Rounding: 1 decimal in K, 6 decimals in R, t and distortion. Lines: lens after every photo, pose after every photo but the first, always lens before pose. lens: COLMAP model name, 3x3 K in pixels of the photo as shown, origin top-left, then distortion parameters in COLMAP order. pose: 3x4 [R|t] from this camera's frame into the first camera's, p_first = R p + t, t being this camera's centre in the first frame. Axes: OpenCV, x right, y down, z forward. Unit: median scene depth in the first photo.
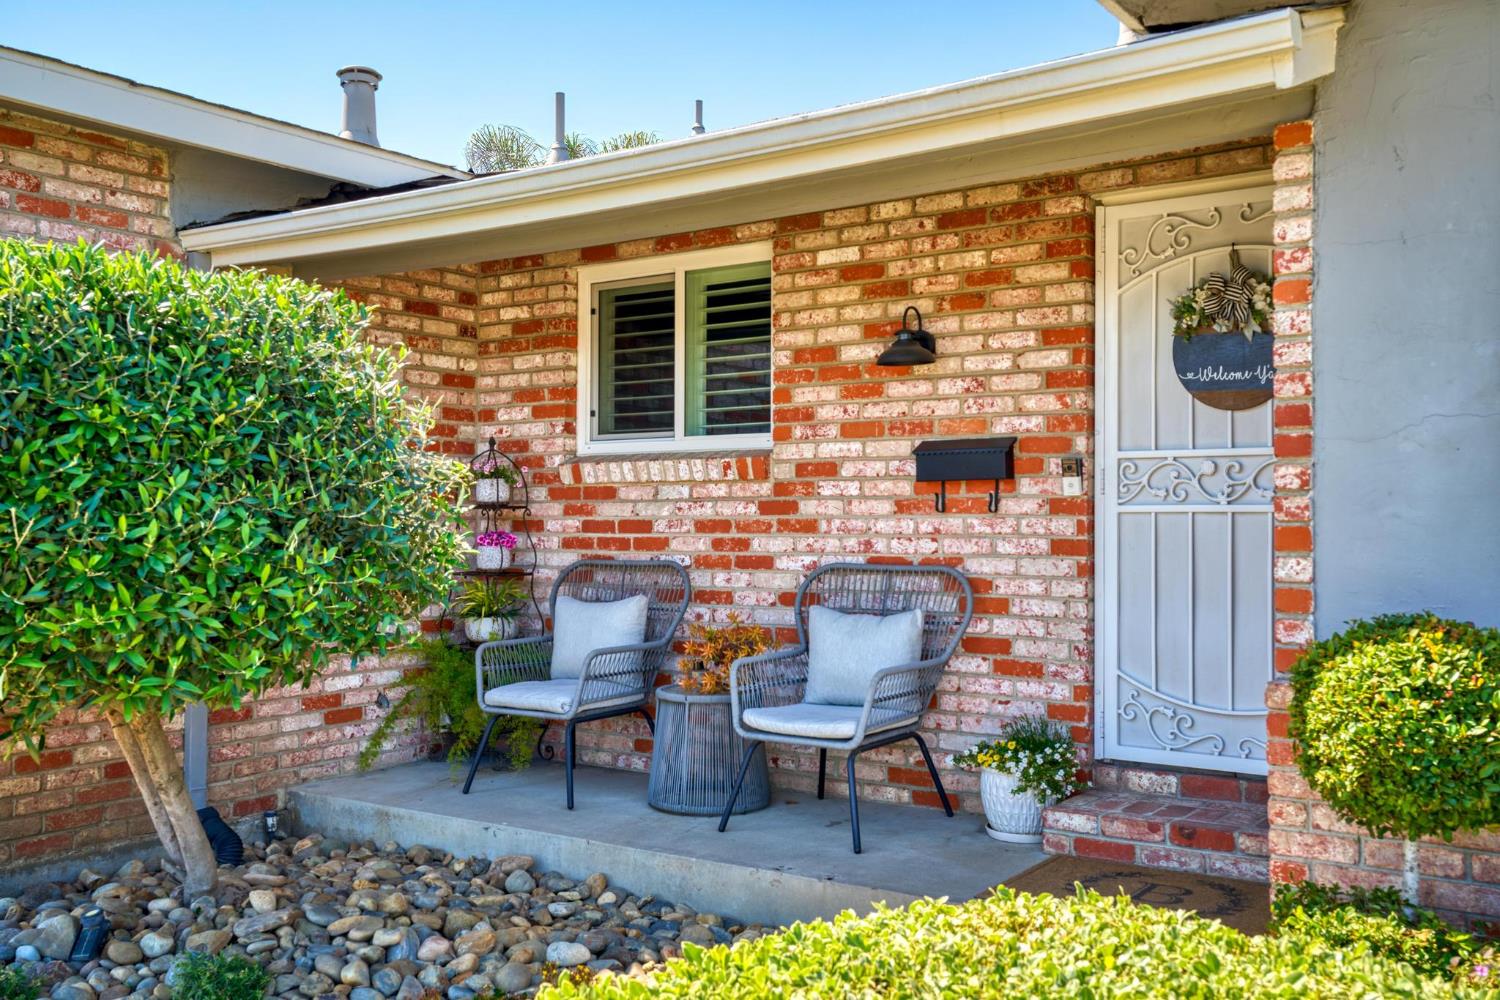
lens RADIAL K [[1452.0, 0, 749.2], [0, 1452.0, 495.2], [0, 0, 1]] dist [0.024814, 0.000000]
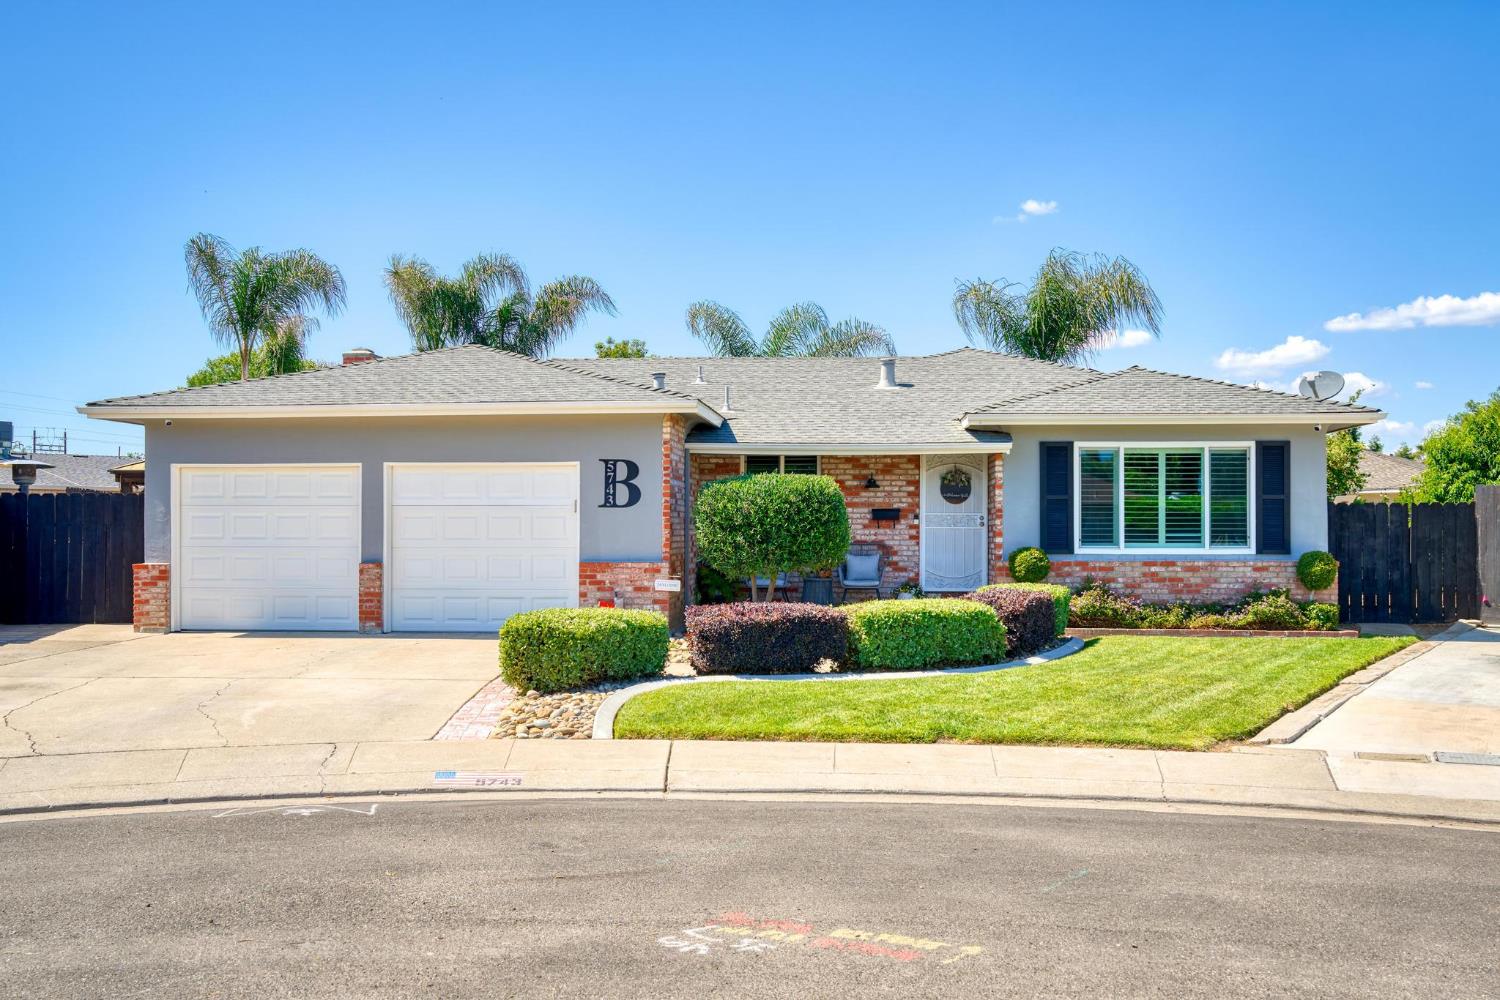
lens RADIAL K [[1443.8, 0, 804.9], [0, 1443.8, 506.5], [0, 0, 1]] dist [-0.023546, 0.000000]
pose [[0.837595, 0.011755, 0.546166, -2.121136], [-0.012293, 0.999921, -0.002670, -0.032809], [-0.546154, -0.004478, 0.837673, -2.062703]]
